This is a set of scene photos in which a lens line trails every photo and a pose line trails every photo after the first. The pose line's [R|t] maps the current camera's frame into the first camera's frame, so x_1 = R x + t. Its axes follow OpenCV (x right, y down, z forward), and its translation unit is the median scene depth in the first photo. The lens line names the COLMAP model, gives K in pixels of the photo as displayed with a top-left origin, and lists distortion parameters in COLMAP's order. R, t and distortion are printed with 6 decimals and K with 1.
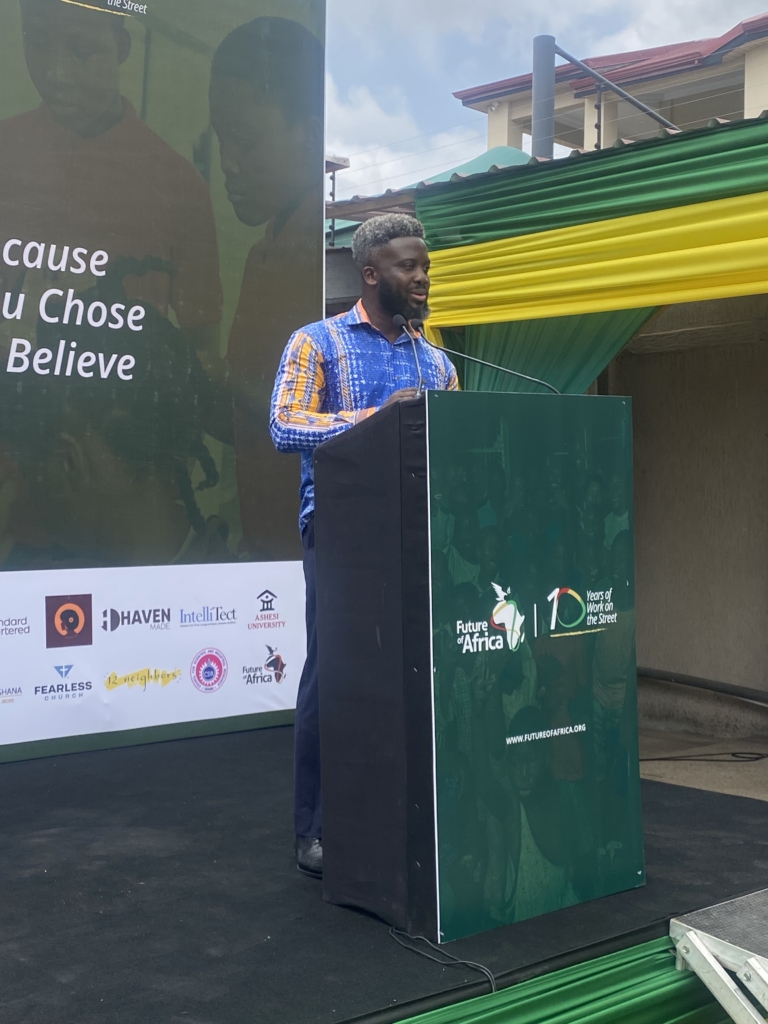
lens RADIAL K [[1446.7, 0, 384.0], [0, 1446.7, 520.2], [0, 0, 1]] dist [0.096523, 0.000000]
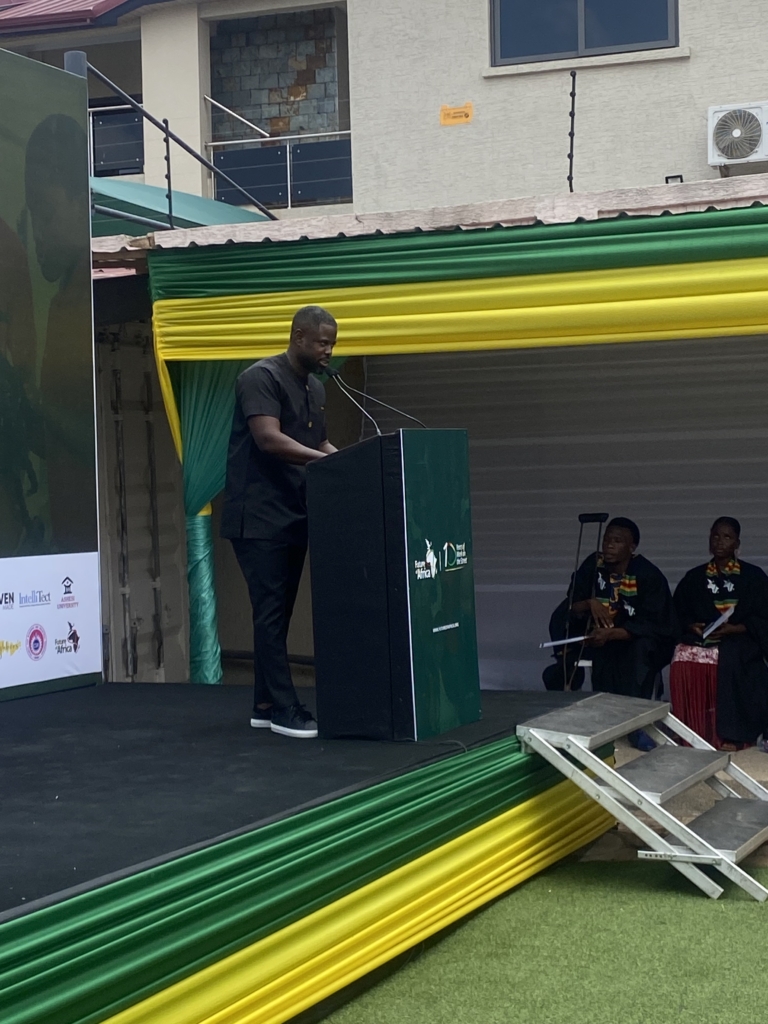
lens RADIAL K [[1933.5, 0, 382.4], [0, 1933.5, 510.1], [0, 0, 1]] dist [0.140993, 0.000000]
pose [[0.907541, -0.030240, 0.418873, -0.581484], [0.036161, 0.999327, -0.006203, 0.012874], [-0.418404, 0.020776, 0.908023, -0.670104]]
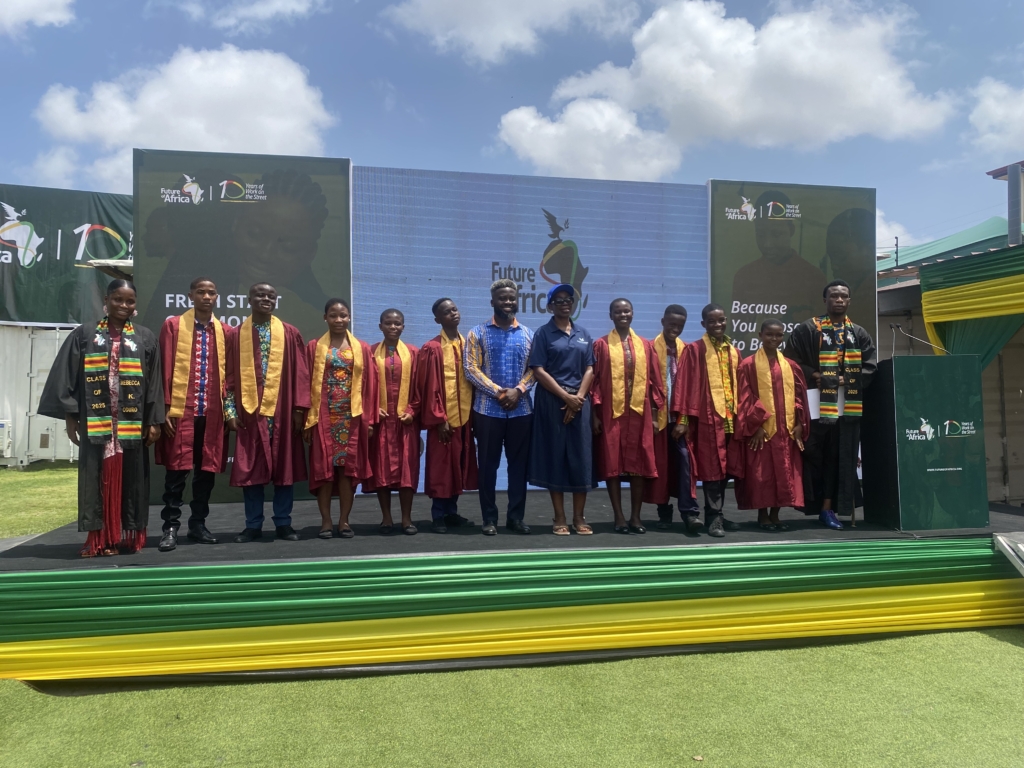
lens RADIAL K [[787.7, 0, 507.5], [0, 787.7, 374.9], [0, 0, 1]] dist [0.009923, 0.006547]
pose [[0.865257, -0.021984, -0.500847, 0.097498], [-0.004429, 0.998664, -0.051487, 0.026368], [0.501310, 0.046767, 0.864003, -0.544555]]
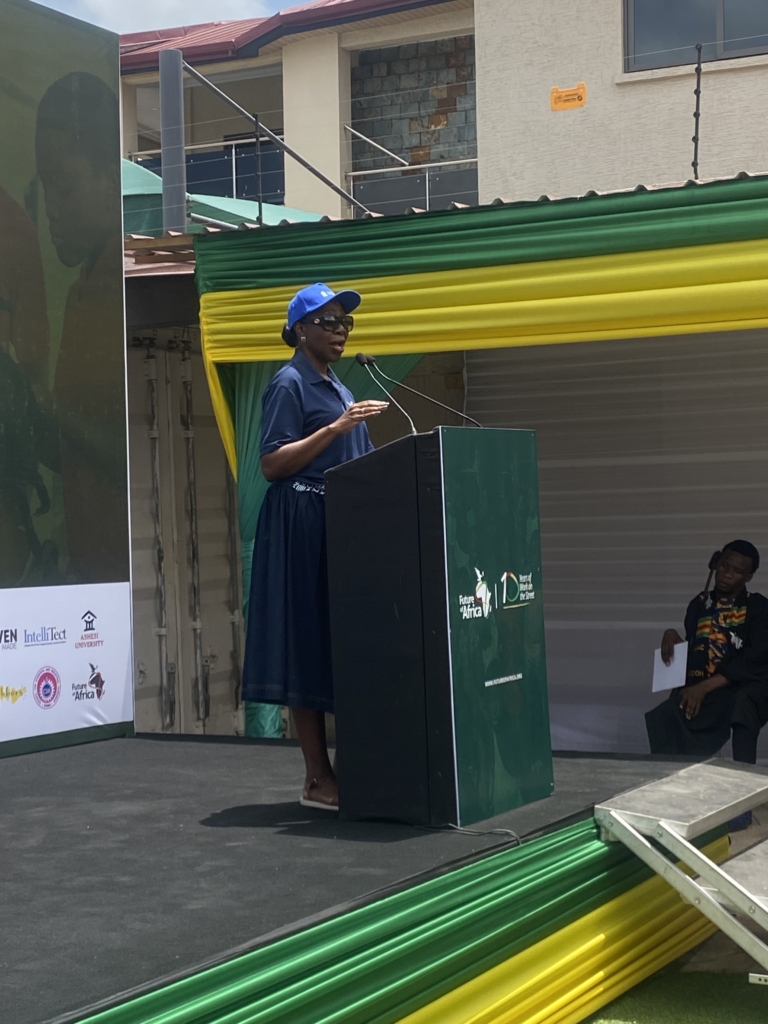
lens RADIAL K [[1805.6, 0, 411.5], [0, 1805.6, 533.7], [0, 0, 1]] dist [0.117179, 0.000000]
pose [[0.937167, -0.024859, 0.347995, -0.352273], [0.031923, 0.999384, -0.014580, 0.020988], [-0.347418, 0.024773, 0.937383, -0.353073]]
